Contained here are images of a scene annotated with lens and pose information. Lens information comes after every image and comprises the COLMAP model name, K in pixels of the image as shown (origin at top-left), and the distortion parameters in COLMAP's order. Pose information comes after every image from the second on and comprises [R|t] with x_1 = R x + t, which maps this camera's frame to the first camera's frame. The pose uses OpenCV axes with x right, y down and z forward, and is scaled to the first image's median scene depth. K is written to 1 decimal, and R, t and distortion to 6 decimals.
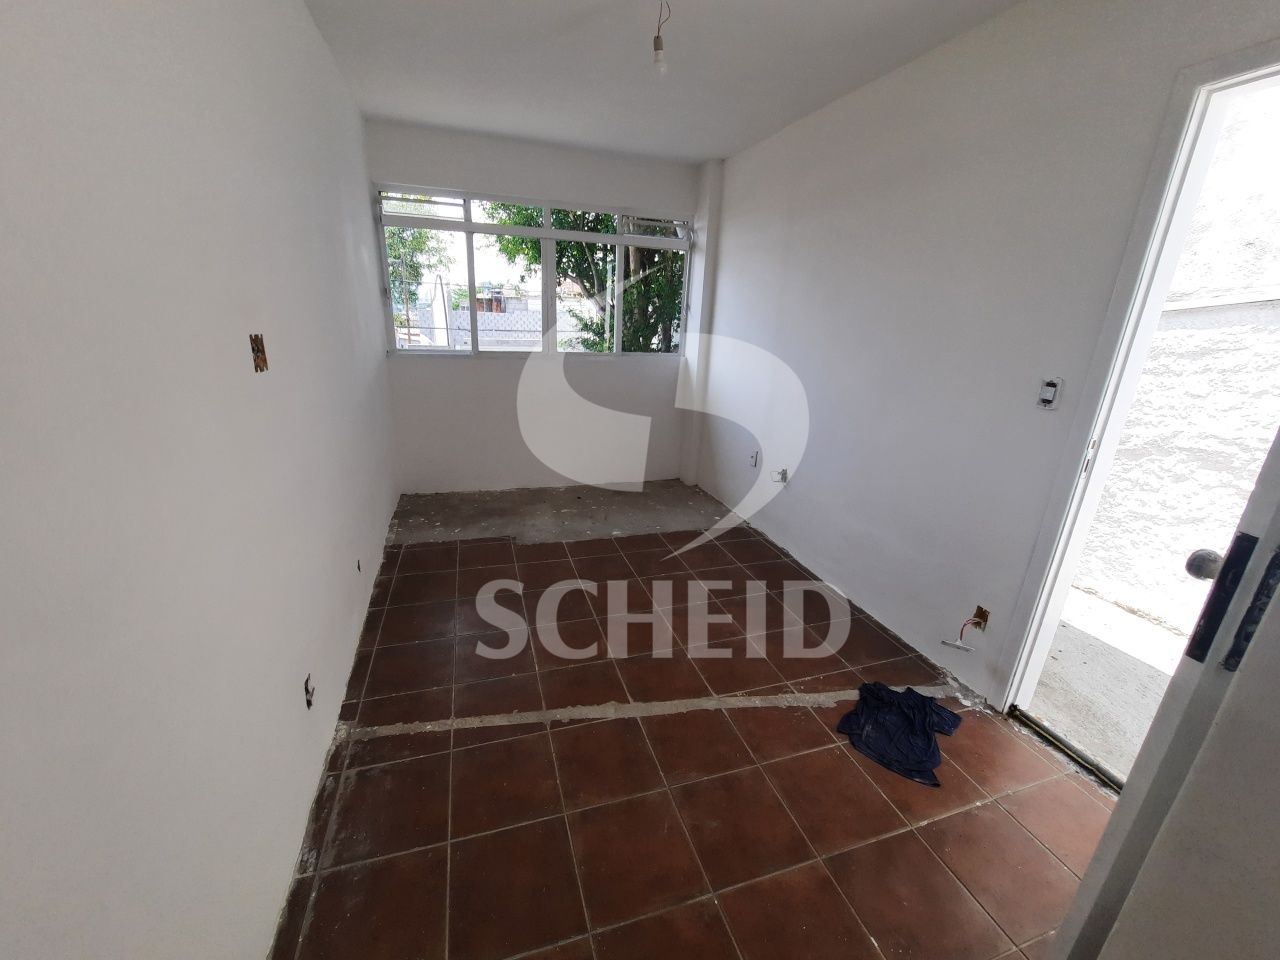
lens RADIAL K [[502.3, 0, 633.7], [0, 502.3, 480.0], [0, 0, 1]] dist [-0.023070, -0.000022]
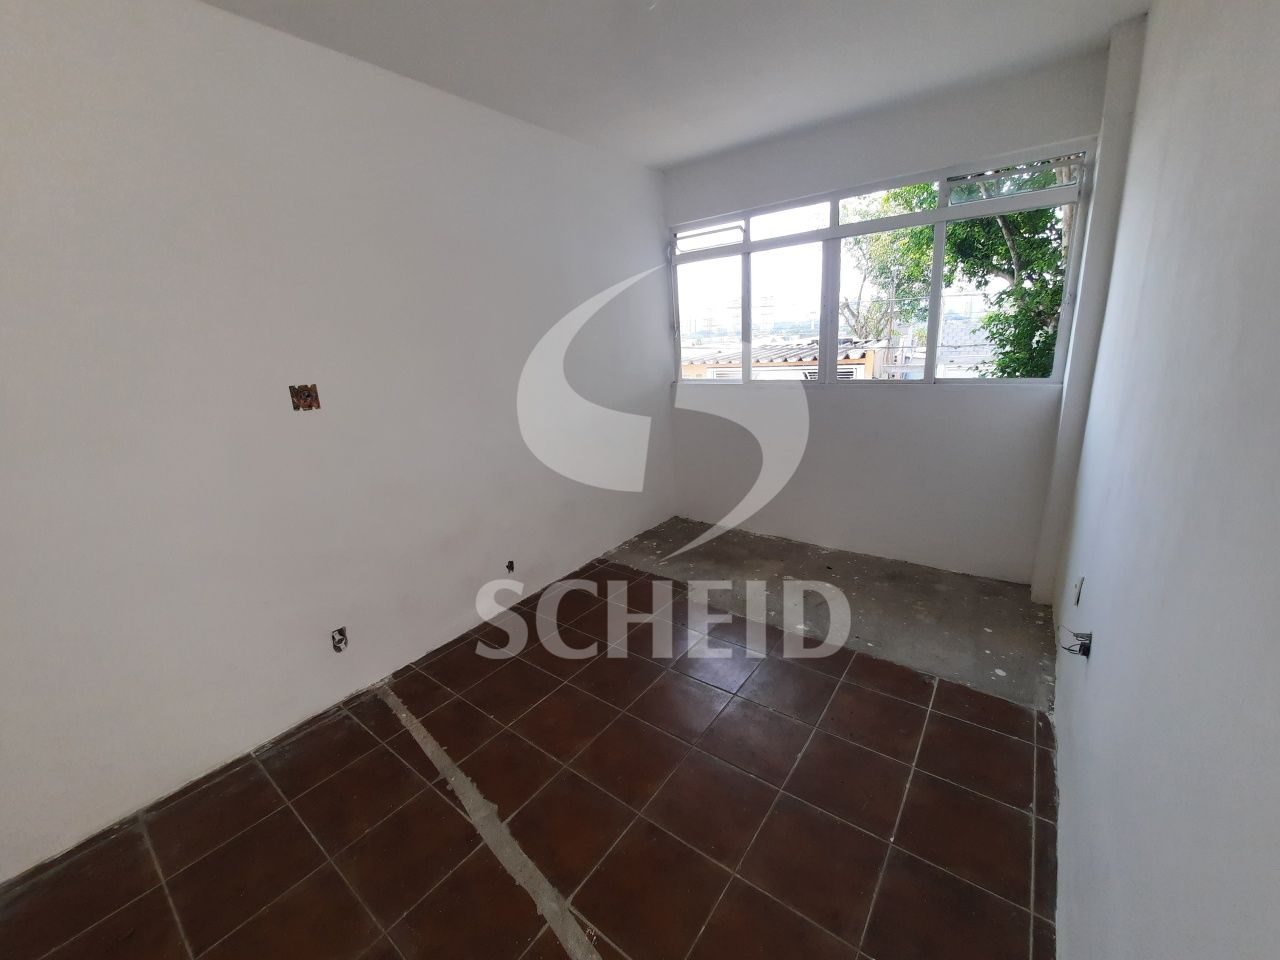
lens RADIAL K [[502.3, 0, 633.7], [0, 502.3, 480.0], [0, 0, 1]] dist [-0.023070, -0.000022]
pose [[0.562093, 0.147739, -0.813772, 0.432883], [-0.173352, 0.983107, 0.058743, -0.119717], [0.808703, 0.108050, 0.578208, 0.399714]]
